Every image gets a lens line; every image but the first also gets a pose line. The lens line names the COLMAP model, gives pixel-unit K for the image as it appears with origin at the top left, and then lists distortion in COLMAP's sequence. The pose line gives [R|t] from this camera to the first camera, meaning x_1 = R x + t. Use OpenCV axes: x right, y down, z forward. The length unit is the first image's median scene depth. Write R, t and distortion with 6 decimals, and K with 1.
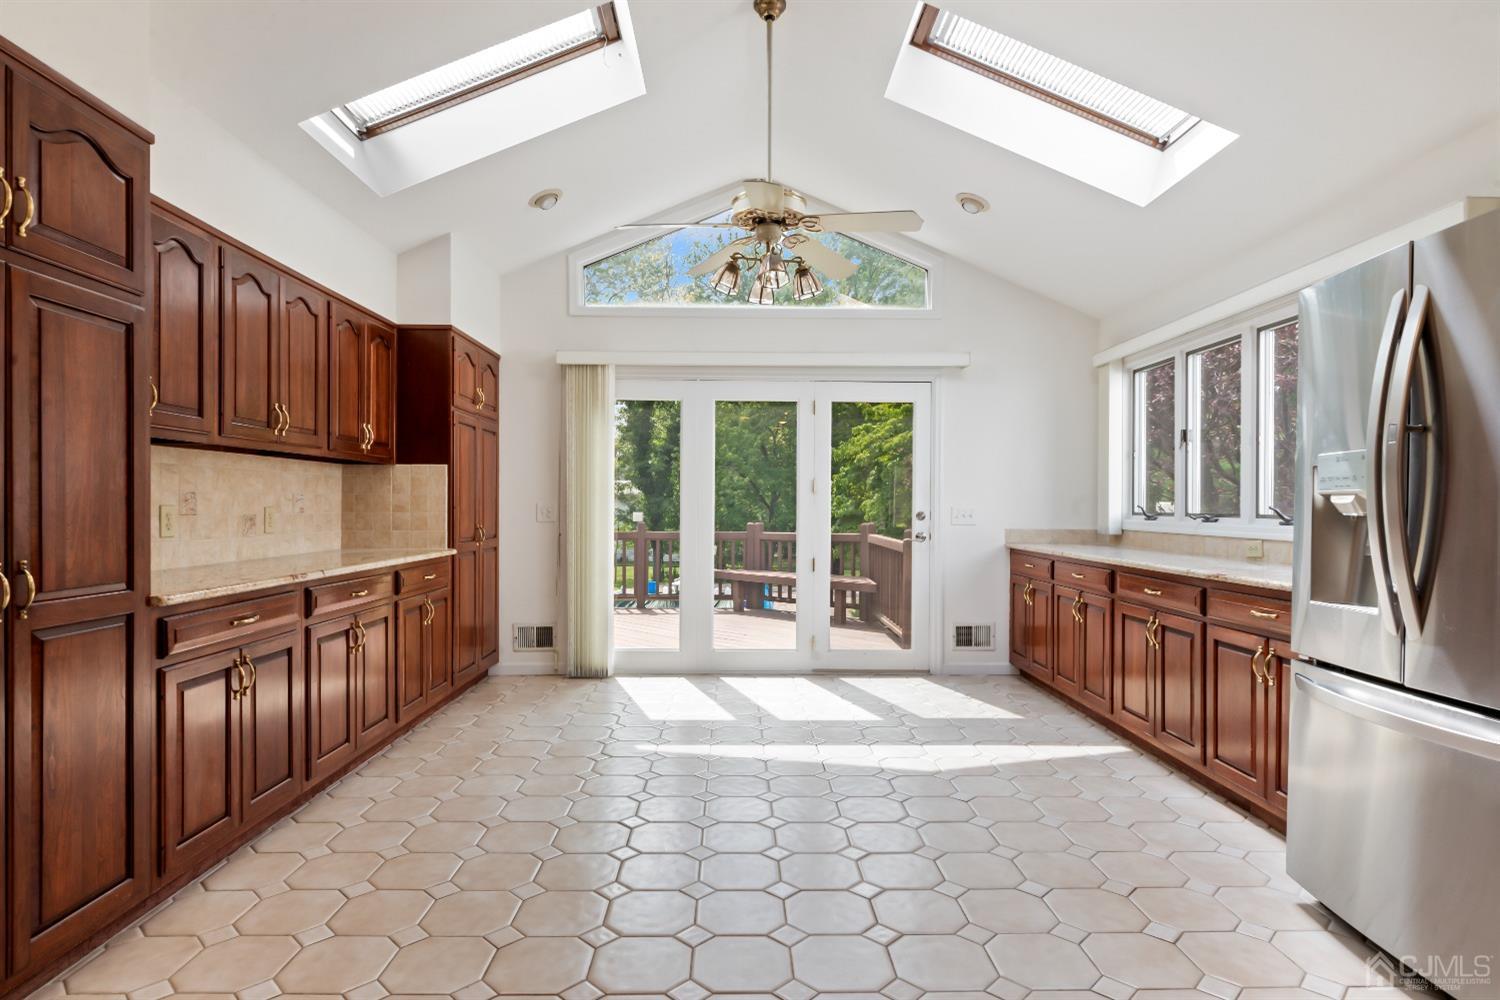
lens RADIAL K [[823.9, 0, 744.4], [0, 823.9, 503.4], [0, 0, 1]] dist [0.003978, -0.001399]
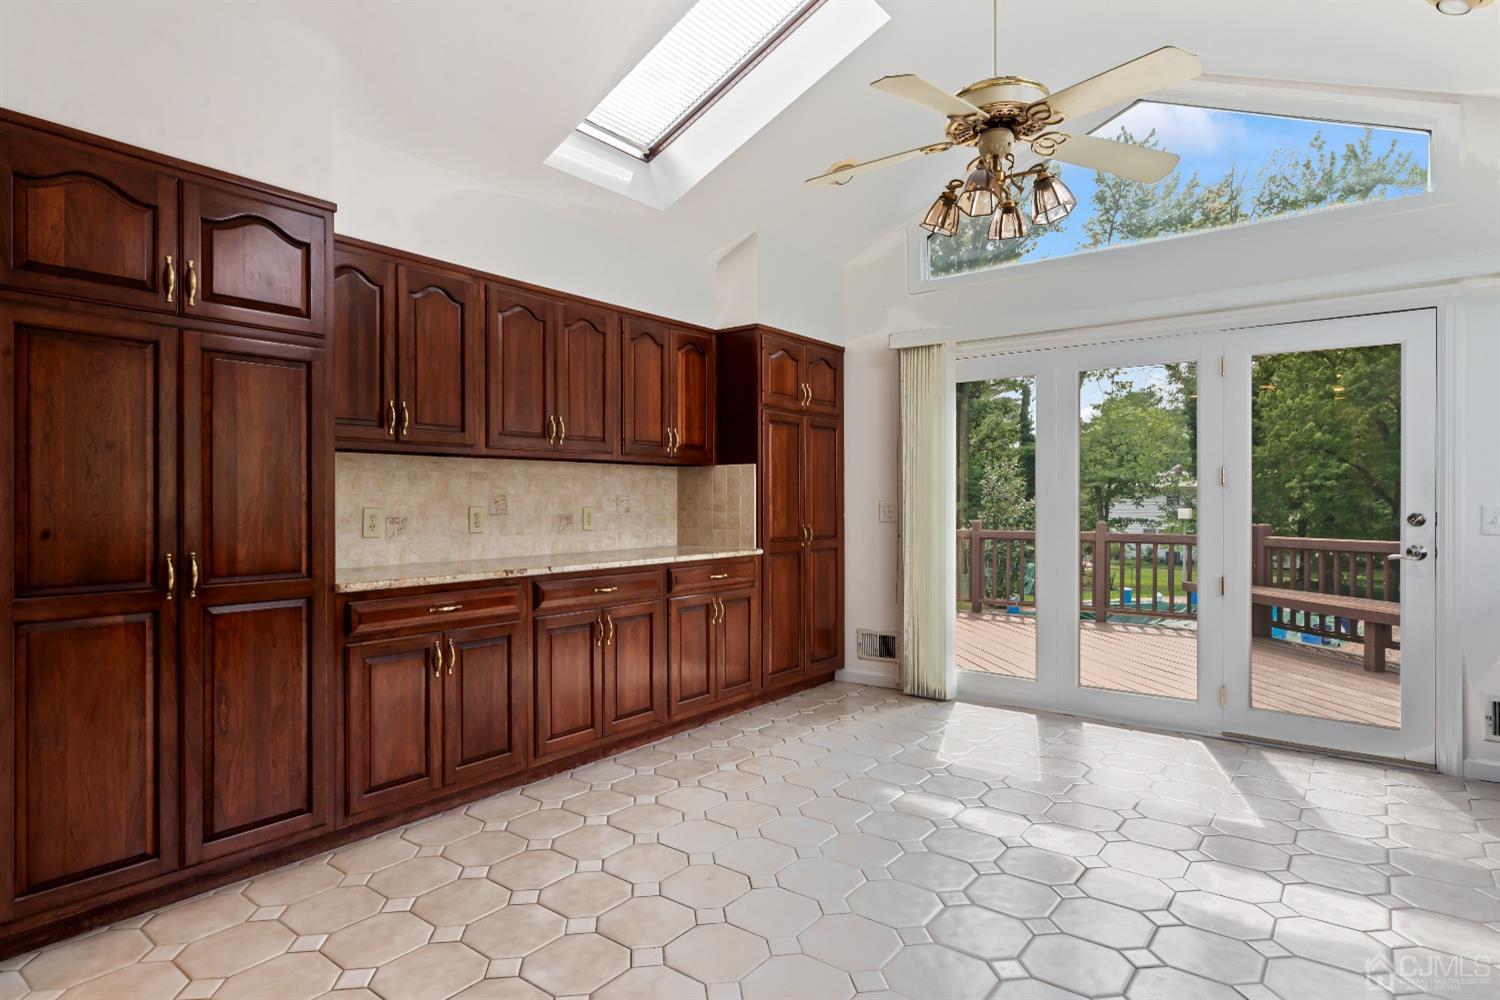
lens RADIAL K [[823.9, 0, 737.3], [0, 823.9, 496.7], [0, 0, 1]] dist [0.003978, -0.001399]
pose [[0.776730, -0.007013, -0.629795, 0.271956], [0.005918, 0.999975, -0.003836, -0.004137], [0.629806, -0.000747, 0.776752, 0.231124]]
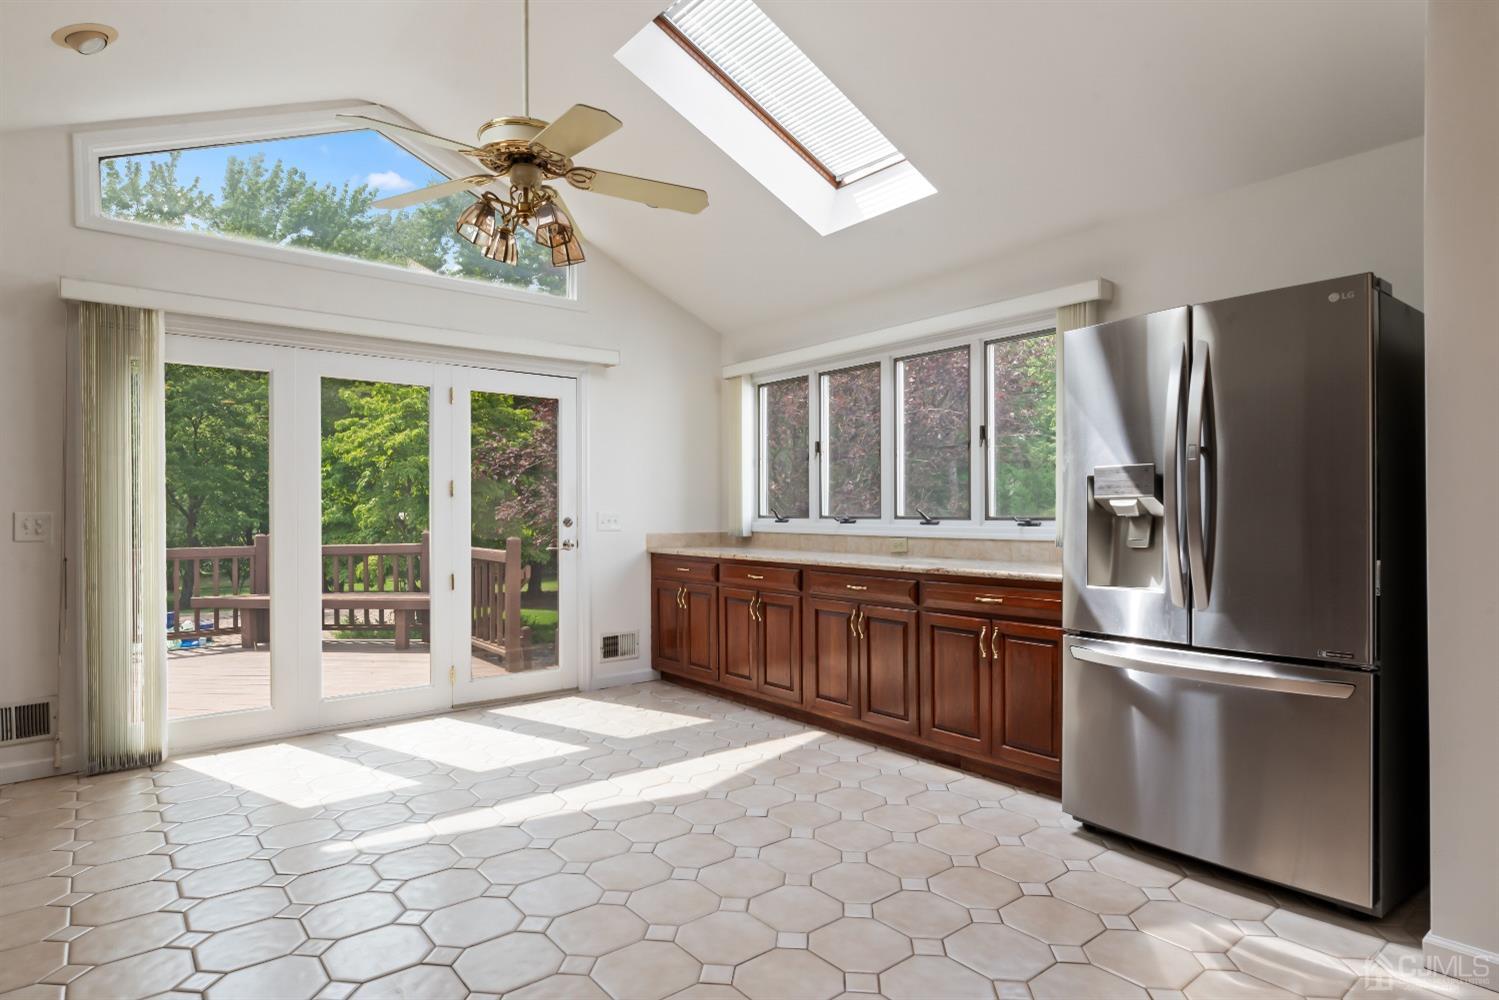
lens RADIAL K [[823.3, 0, 745.4], [0, 823.3, 512.1], [0, 0, 1]] dist [0.003978, -0.001399]
pose [[0.784953, -0.008874, 0.619492, -0.263994], [0.005633, 0.999958, 0.007186, -0.001977], [-0.619530, -0.002151, 0.784970, 0.195988]]
